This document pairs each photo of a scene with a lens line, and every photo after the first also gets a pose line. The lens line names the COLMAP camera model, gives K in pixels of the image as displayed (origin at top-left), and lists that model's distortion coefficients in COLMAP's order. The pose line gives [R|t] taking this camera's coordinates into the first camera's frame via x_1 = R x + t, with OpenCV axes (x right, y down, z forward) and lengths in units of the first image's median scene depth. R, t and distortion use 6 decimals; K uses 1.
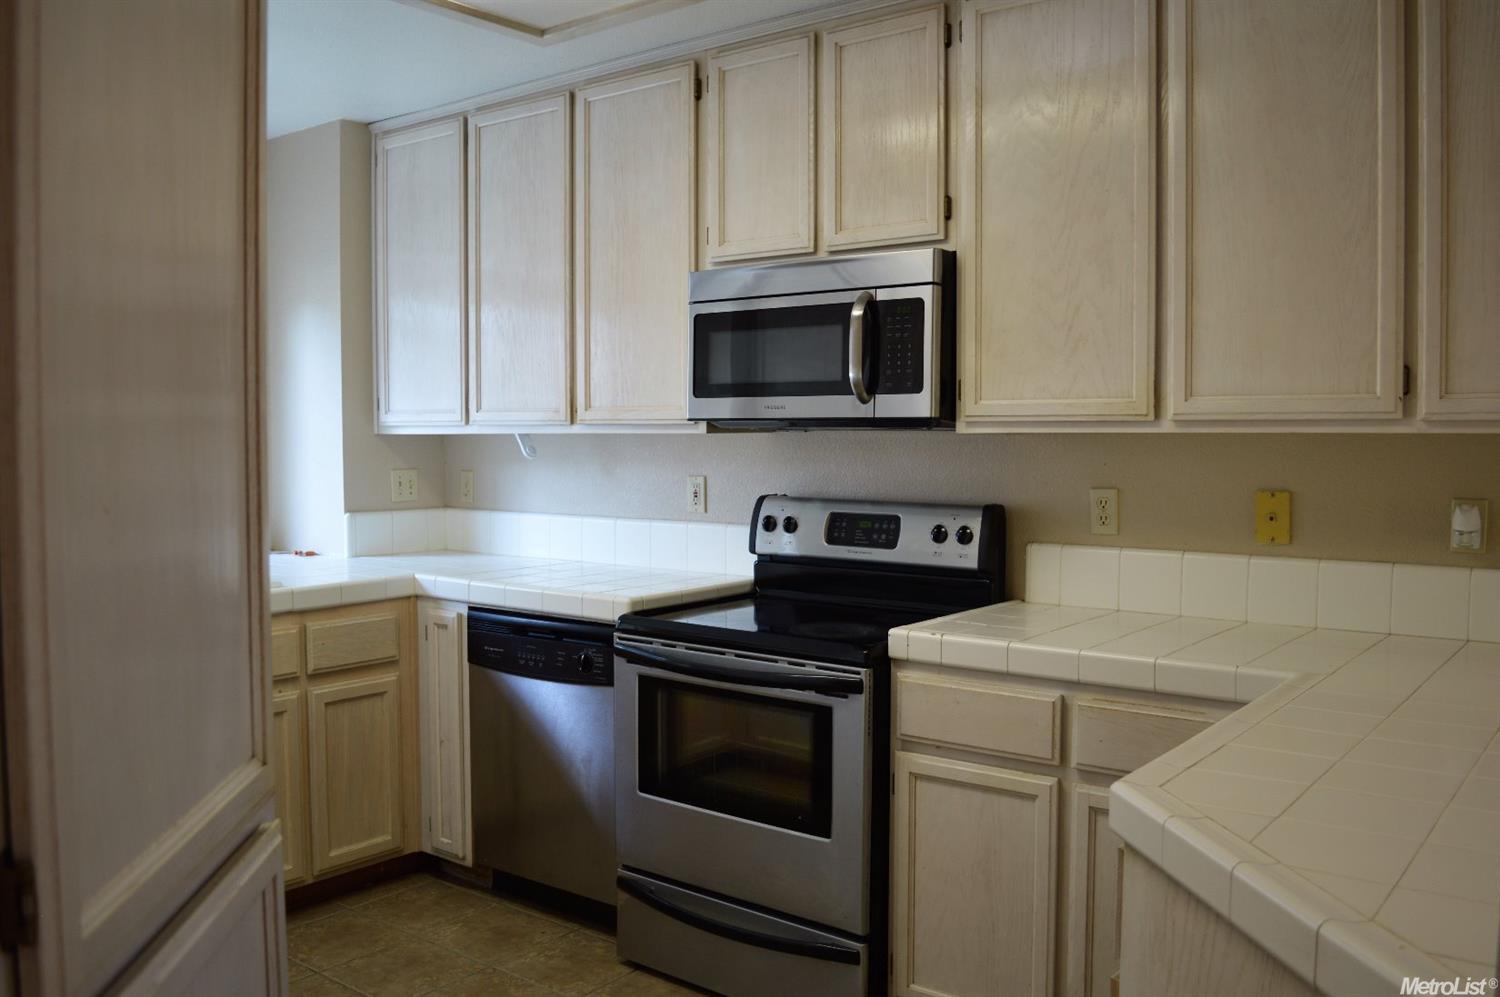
lens RADIAL K [[1227.6, 0, 750.0], [0, 1227.6, 498.5], [0, 0, 1]] dist [-0.079409, 0.001058]
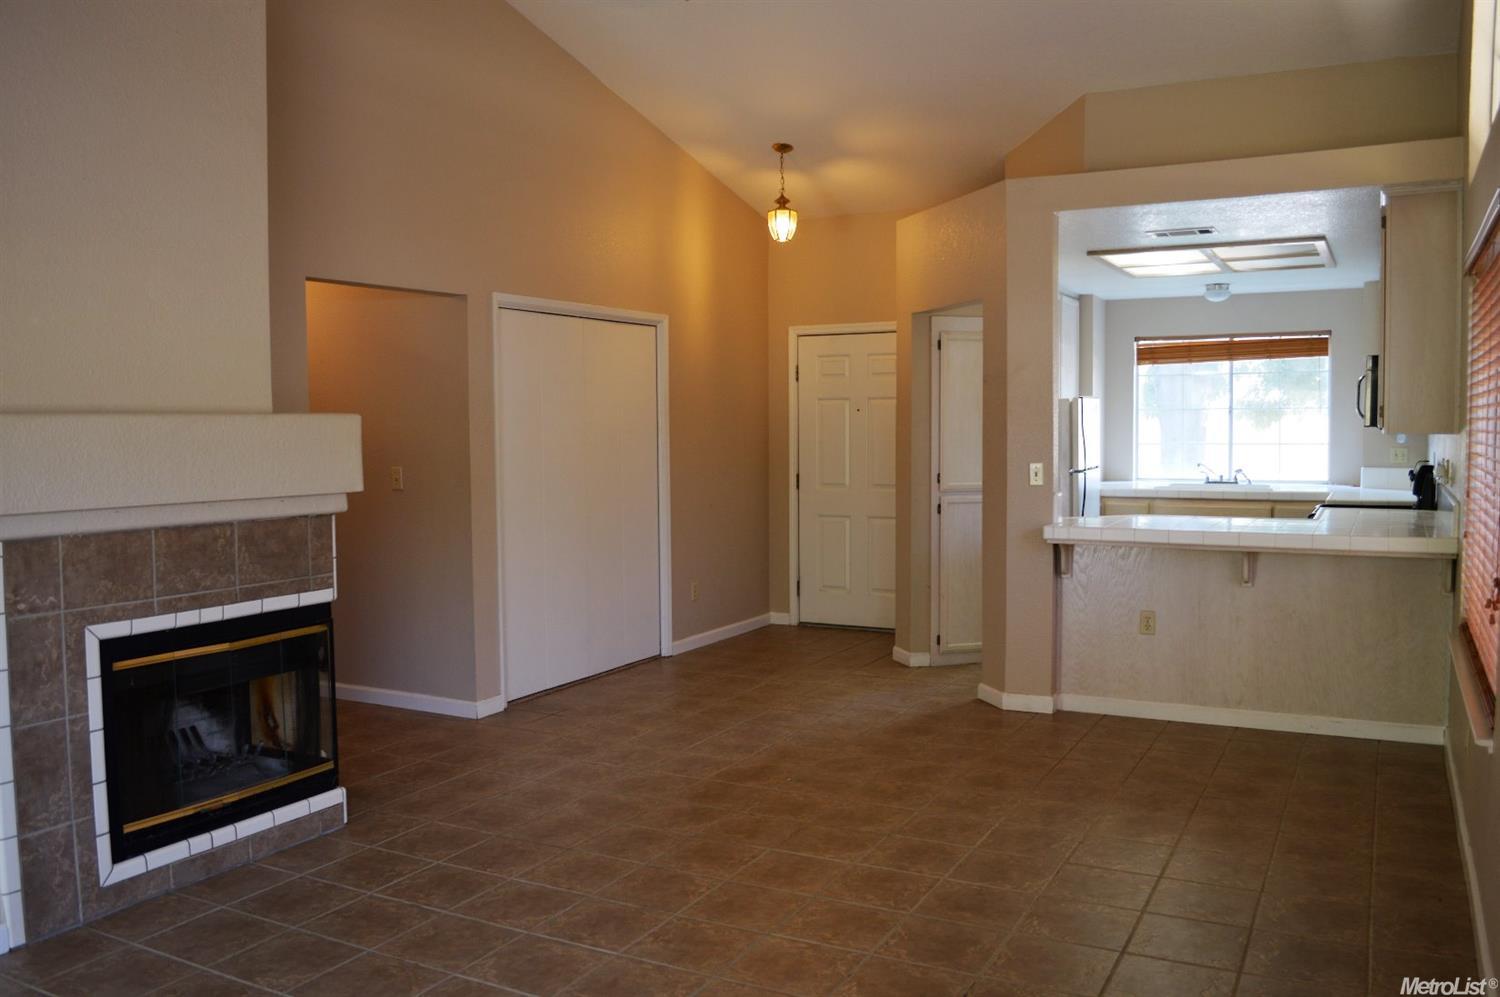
lens RADIAL K [[1227.6, 0, 750.0], [0, 1227.6, 498.5], [0, 0, 1]] dist [-0.079409, 0.001058]
pose [[0.158831, 0.057584, -0.985625, 1.915046], [-0.042401, 0.997774, 0.051461, 0.005026], [0.986395, 0.033618, 0.160919, -0.471988]]
